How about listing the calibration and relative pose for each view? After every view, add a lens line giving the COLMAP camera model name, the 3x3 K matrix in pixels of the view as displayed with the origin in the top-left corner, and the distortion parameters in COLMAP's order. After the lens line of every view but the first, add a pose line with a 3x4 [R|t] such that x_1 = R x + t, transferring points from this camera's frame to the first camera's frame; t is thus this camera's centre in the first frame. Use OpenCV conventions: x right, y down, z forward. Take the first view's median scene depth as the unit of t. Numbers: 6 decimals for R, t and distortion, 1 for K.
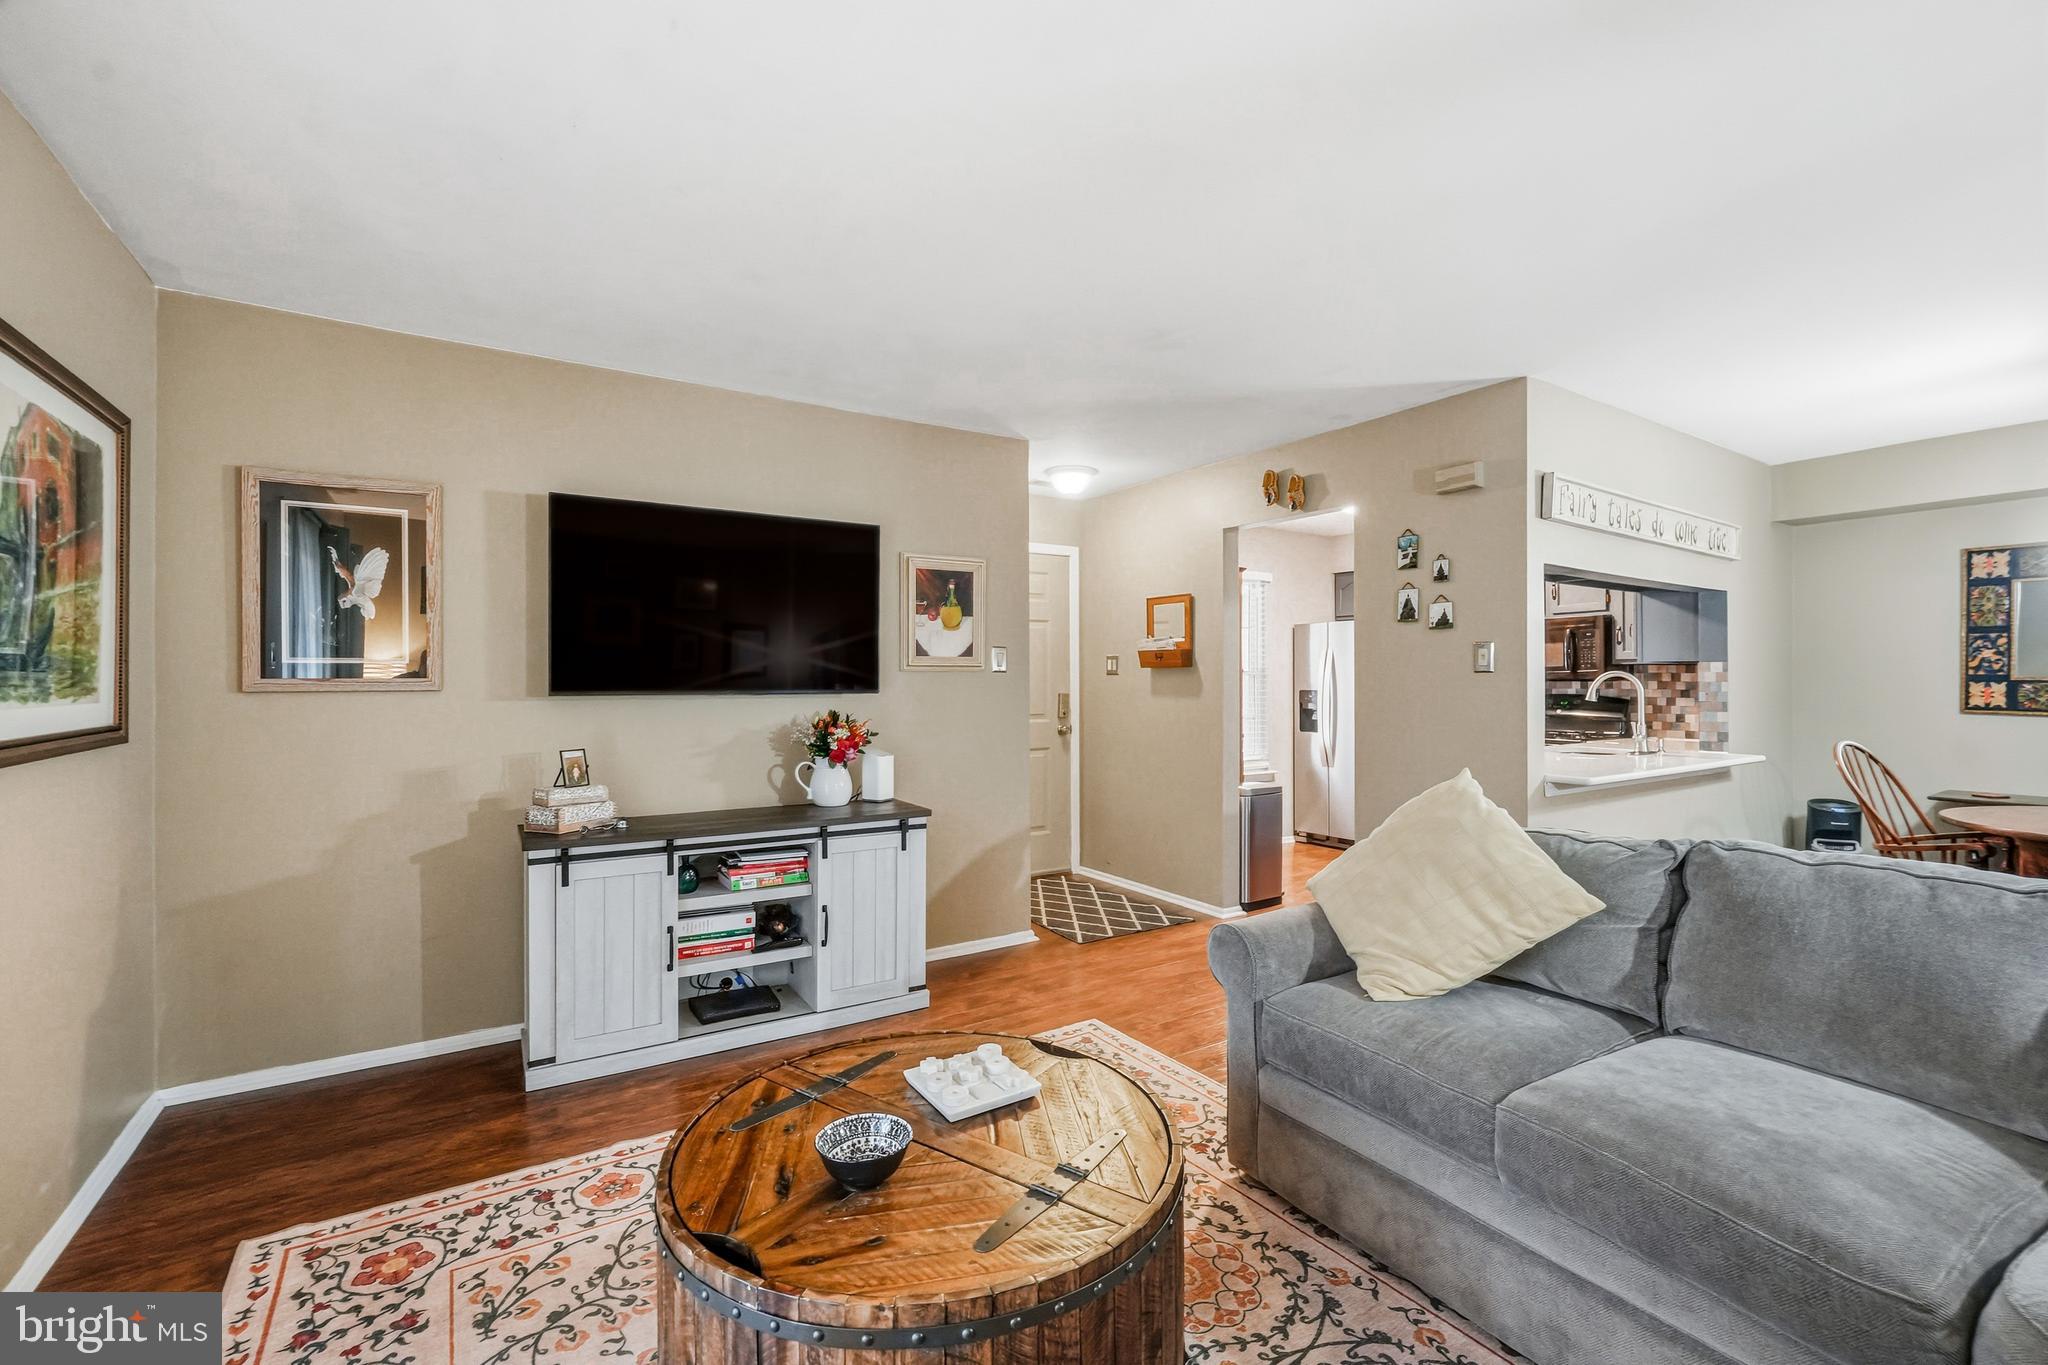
lens RADIAL K [[879.2, 0, 1042.5], [0, 879.2, 676.3], [0, 0, 1]] dist [-0.000686, -0.000118]
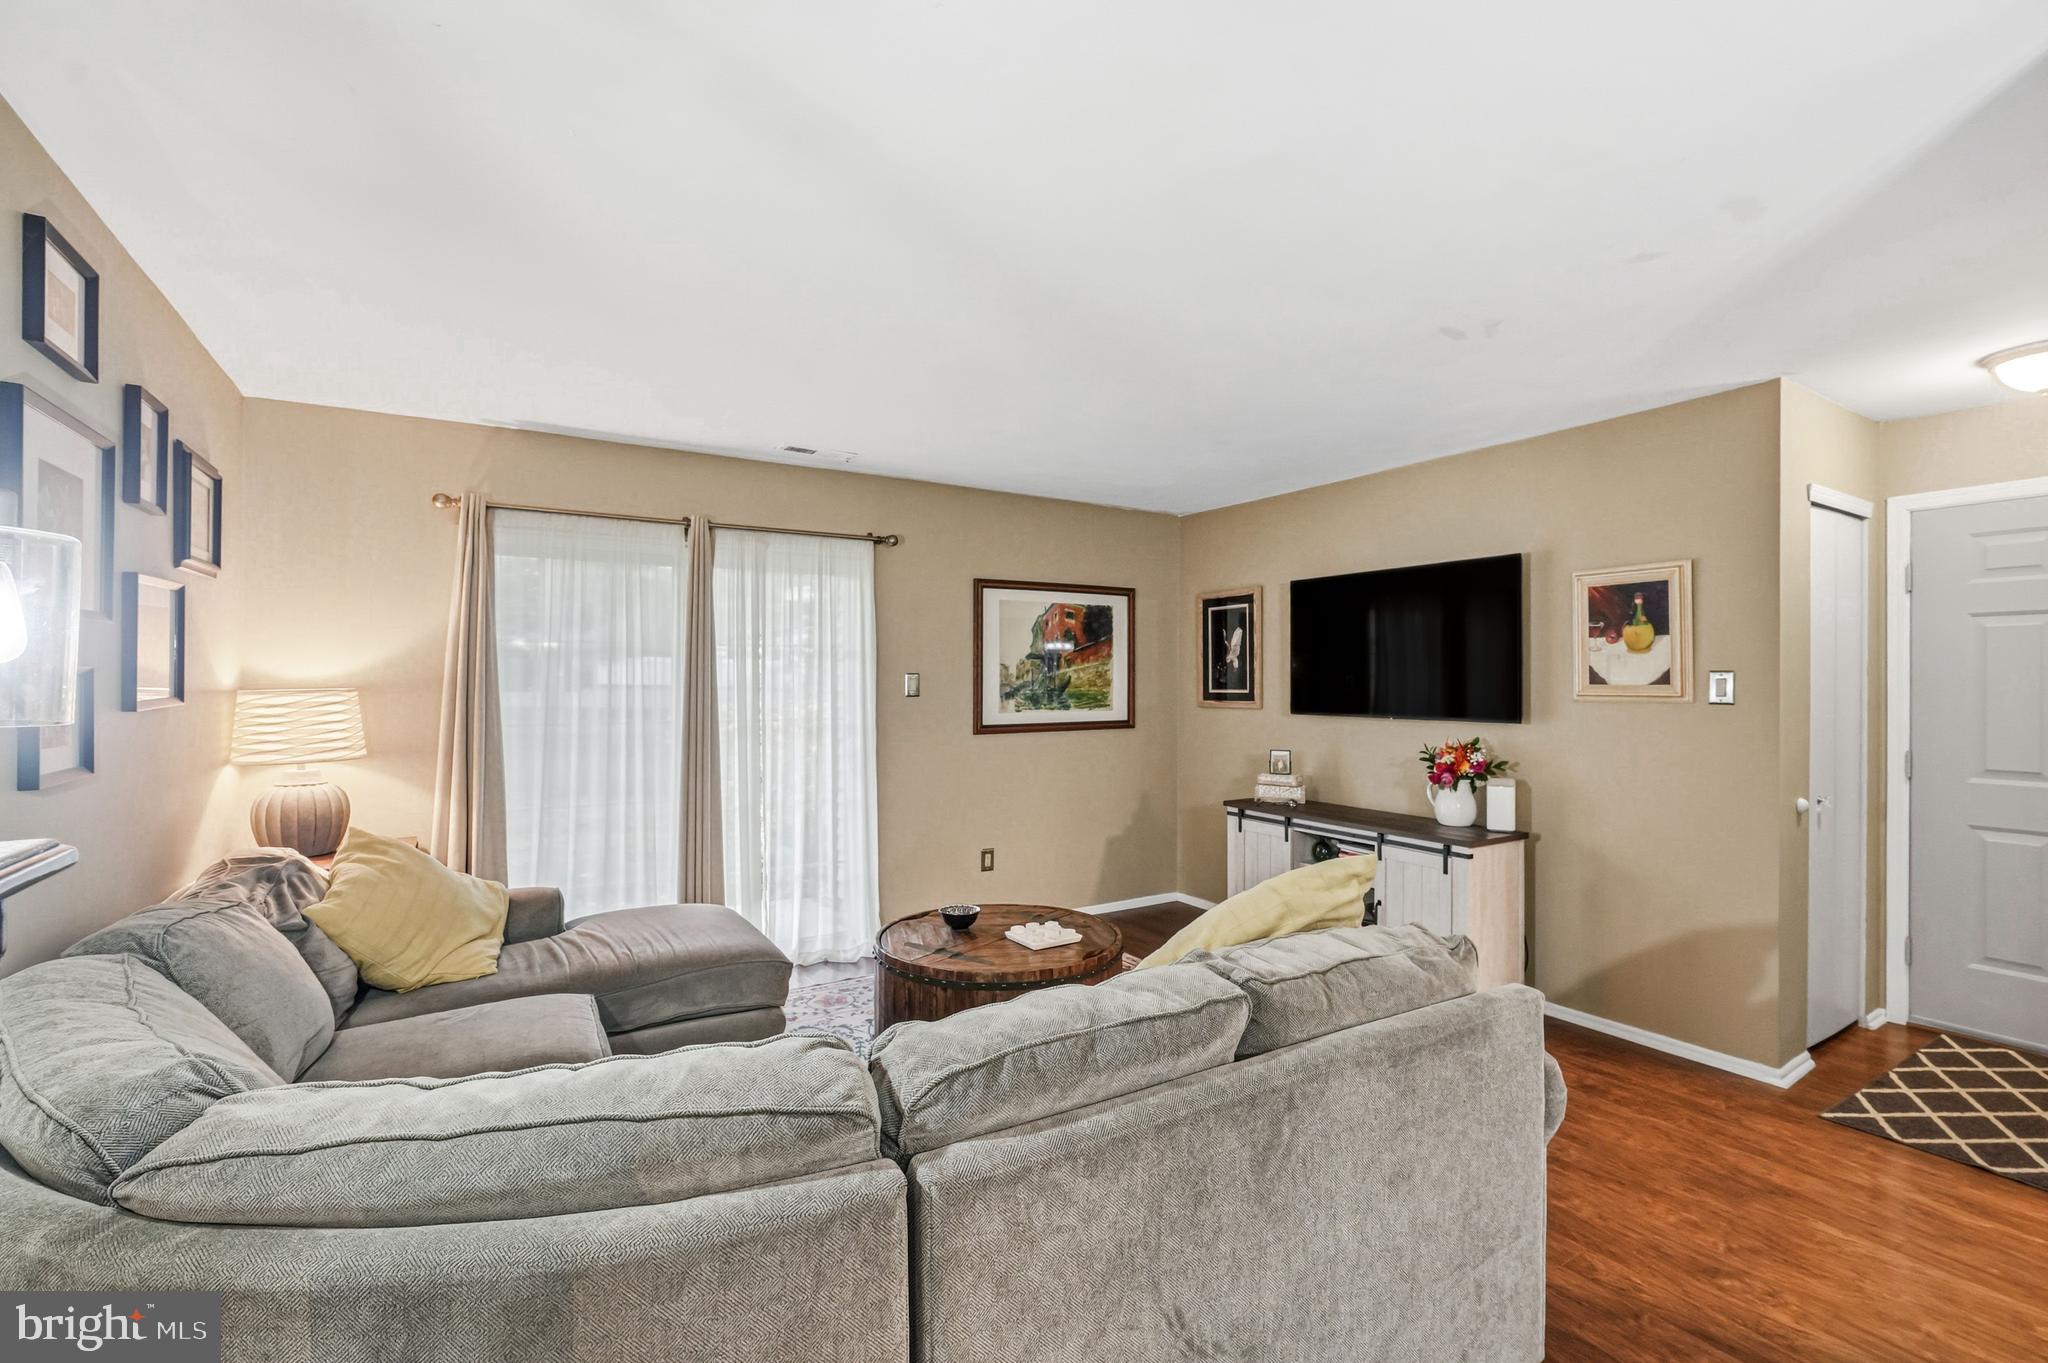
lens RADIAL K [[907.6, 0, 1028.4], [0, 907.6, 678.2], [0, 0, 1]] dist [-0.003161, -0.000410]
pose [[-0.023393, -0.003763, -0.999719, 0.928636], [0.002636, 0.999989, -0.003826, -0.032534], [0.999723, -0.002725, -0.023383, 0.526212]]
